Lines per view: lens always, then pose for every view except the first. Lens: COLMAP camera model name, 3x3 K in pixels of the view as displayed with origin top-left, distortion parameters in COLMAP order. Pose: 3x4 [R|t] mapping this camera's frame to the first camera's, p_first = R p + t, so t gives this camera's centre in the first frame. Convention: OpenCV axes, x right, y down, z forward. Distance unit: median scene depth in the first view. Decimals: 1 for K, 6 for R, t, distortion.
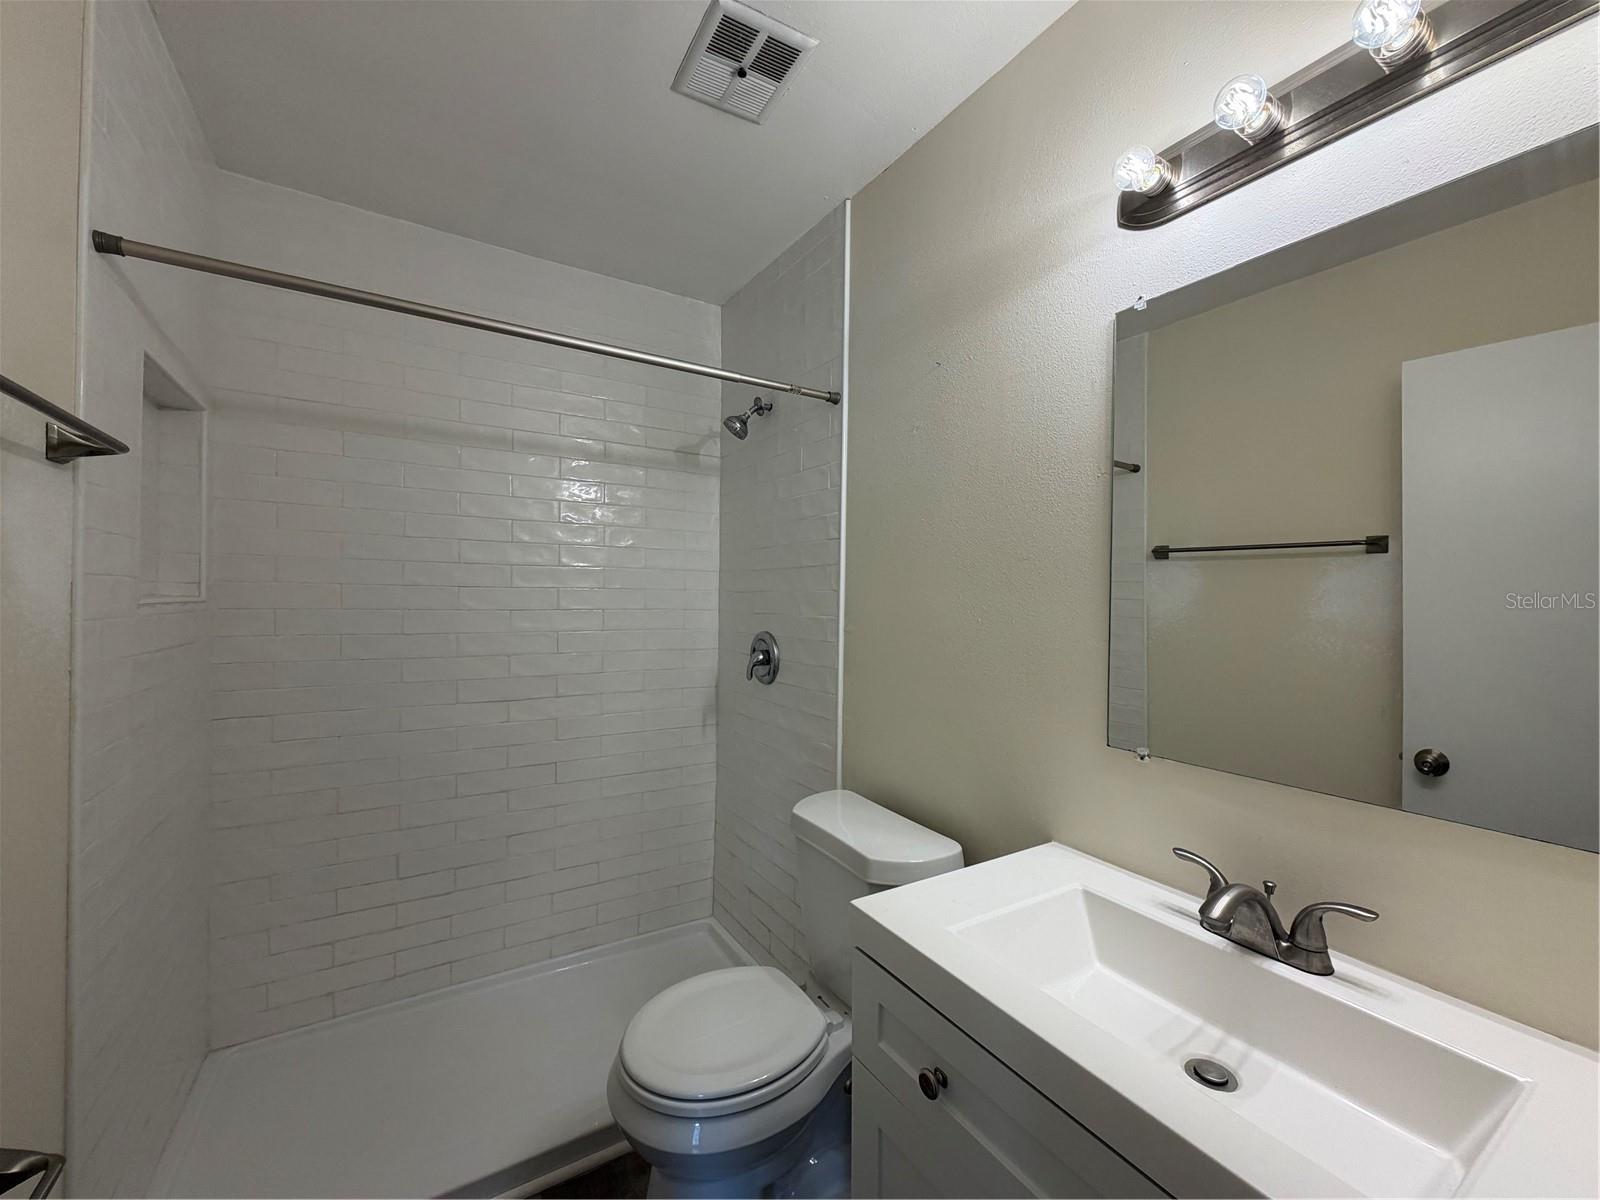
lens RADIAL K [[638.9, 0, 800.0], [0, 638.9, 600.0], [0, 0, 1]] dist [-0.001050, 0.000079]
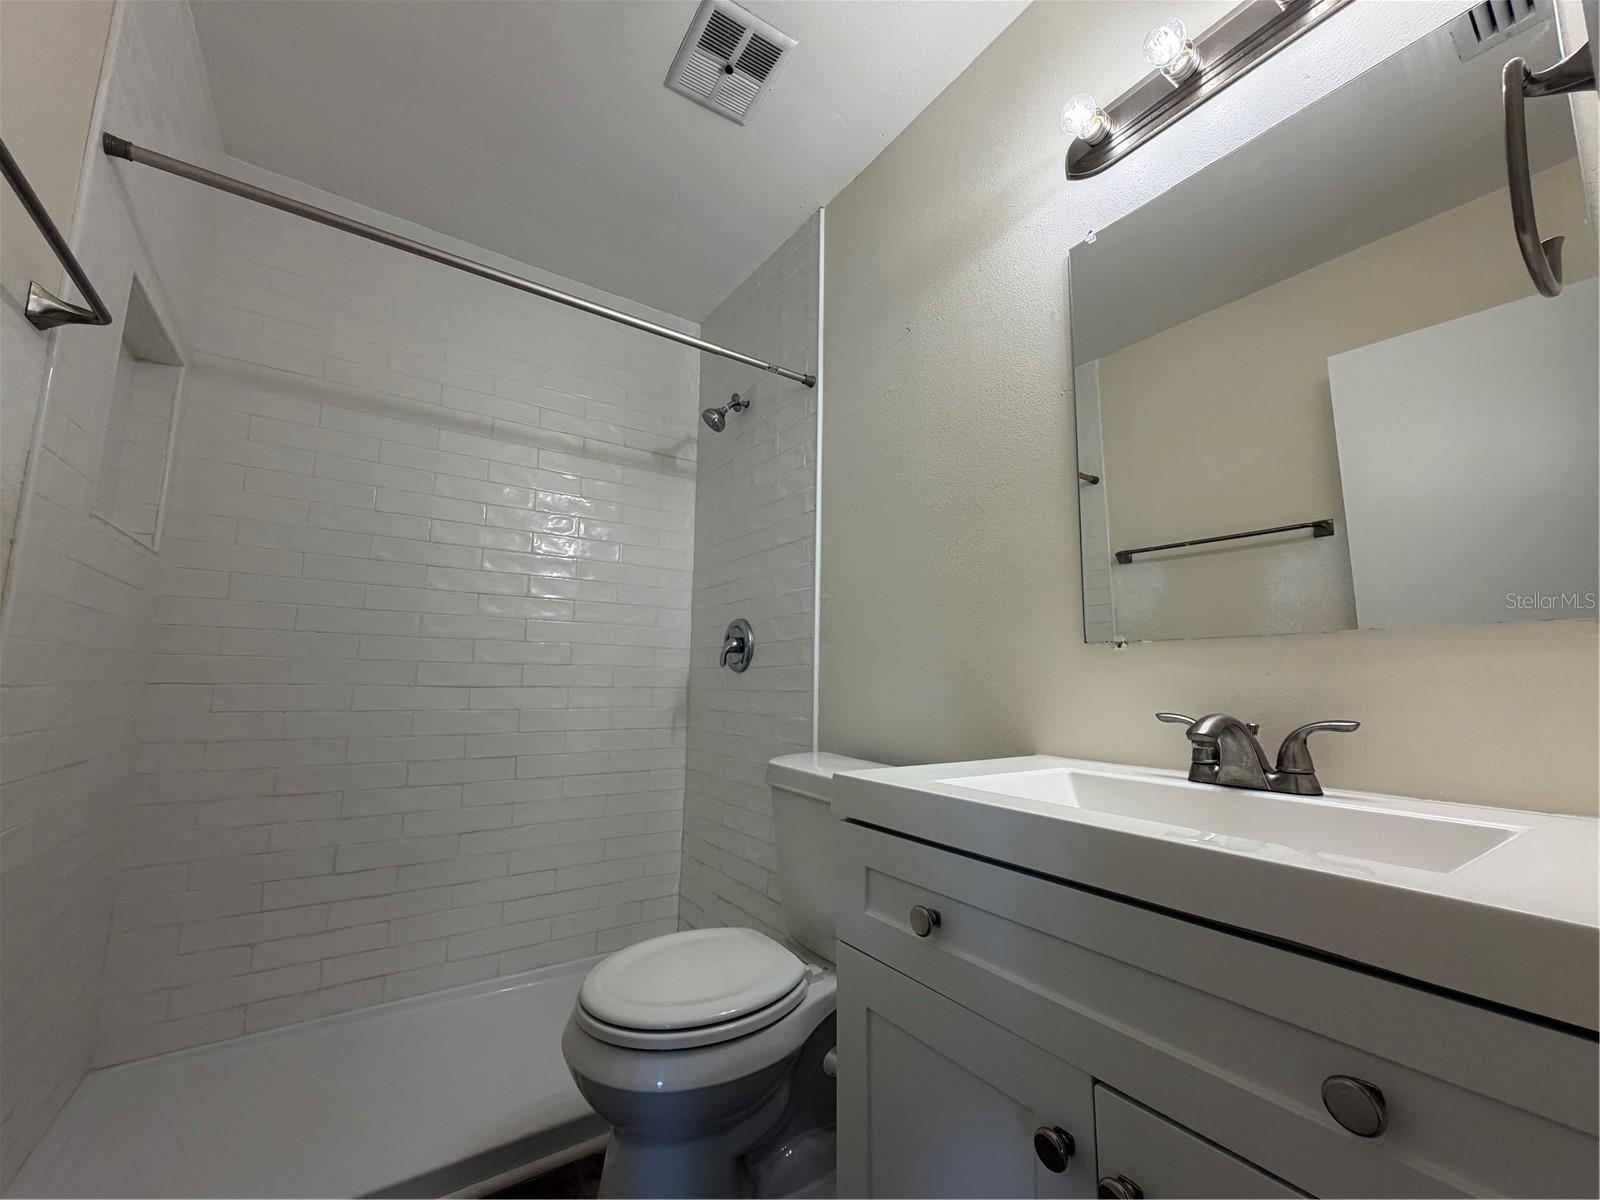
lens RADIAL K [[643.1, 0, 800.0], [0, 643.1, 600.0], [0, 0, 1]] dist [-0.001665, 0.000484]
pose [[0.998852, 0.007007, 0.047384, -0.010449], [-0.000556, 0.990871, -0.134811, 0.192844], [-0.047896, 0.134630, 0.989738, 0.006059]]
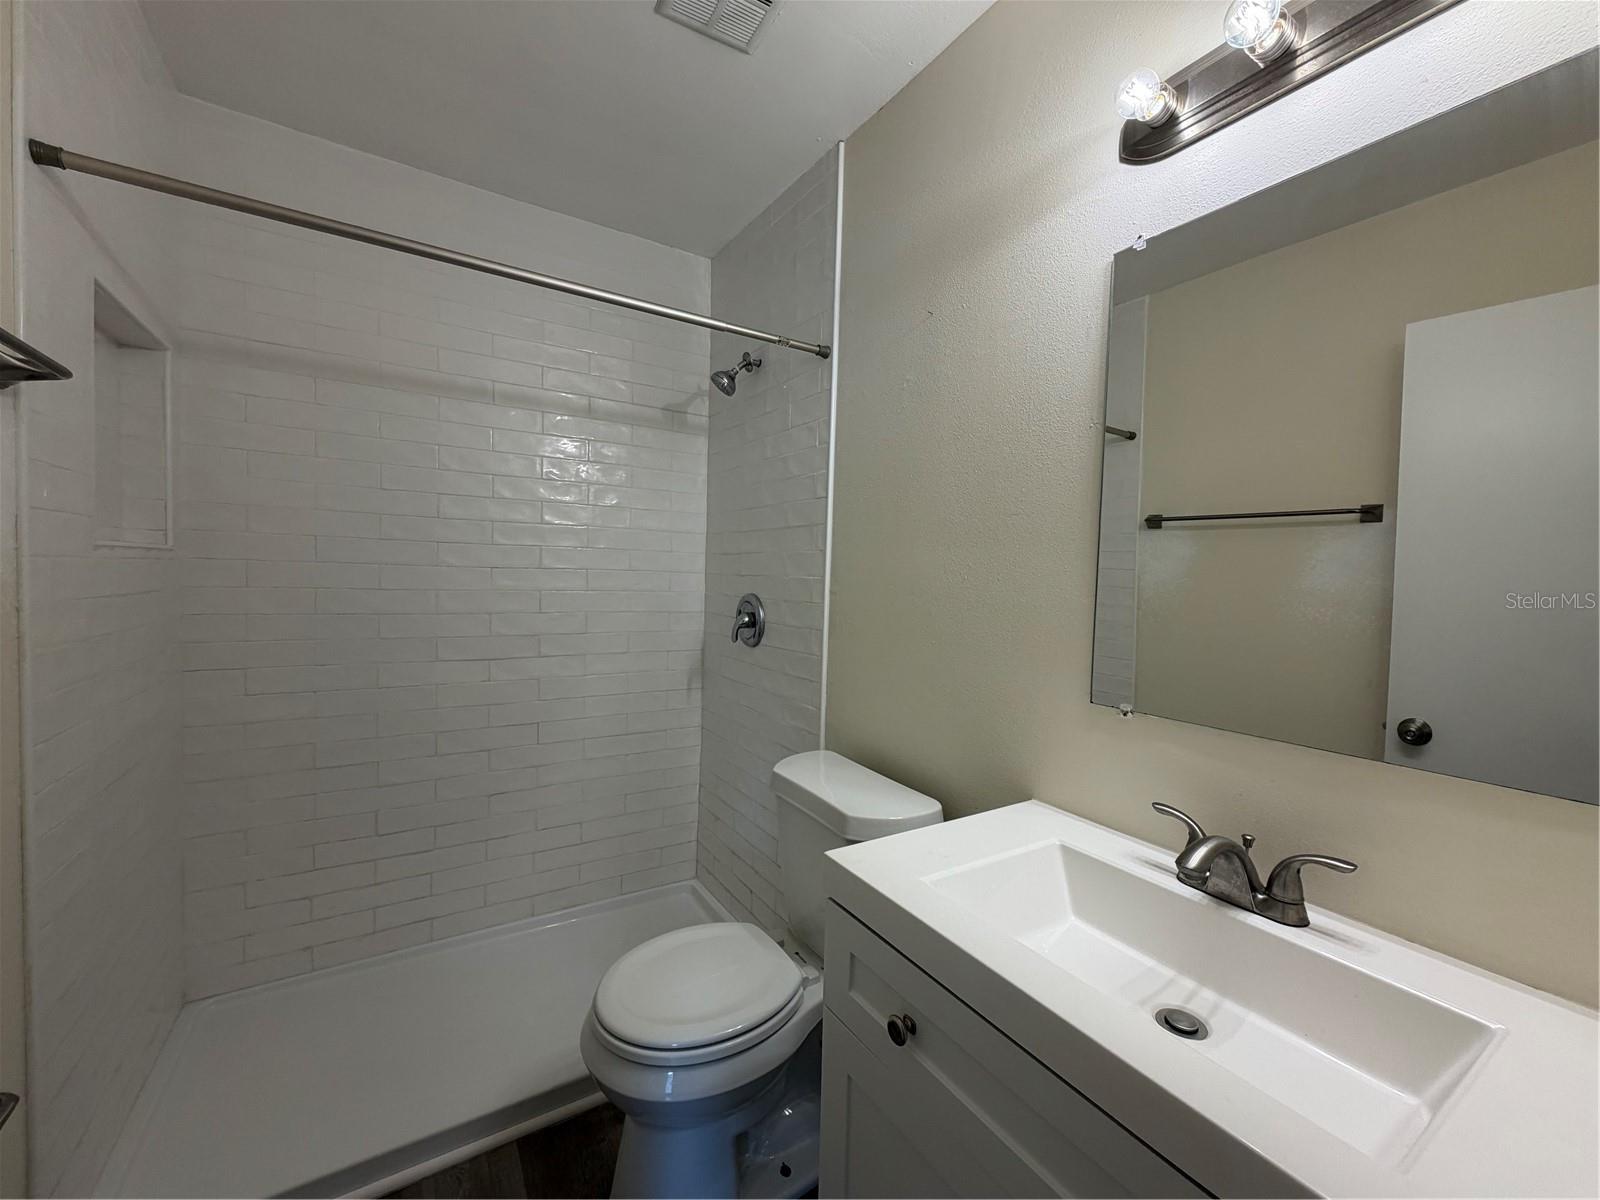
lens RADIAL K [[638.9, 0, 800.0], [0, 638.9, 600.0], [0, 0, 1]] dist [-0.001050, 0.000079]
pose [[0.999838, 0.015358, 0.009342, 0.014686], [-0.015694, 0.999189, 0.037079, 0.026778], [-0.008765, -0.037219, 0.999269, 0.017830]]
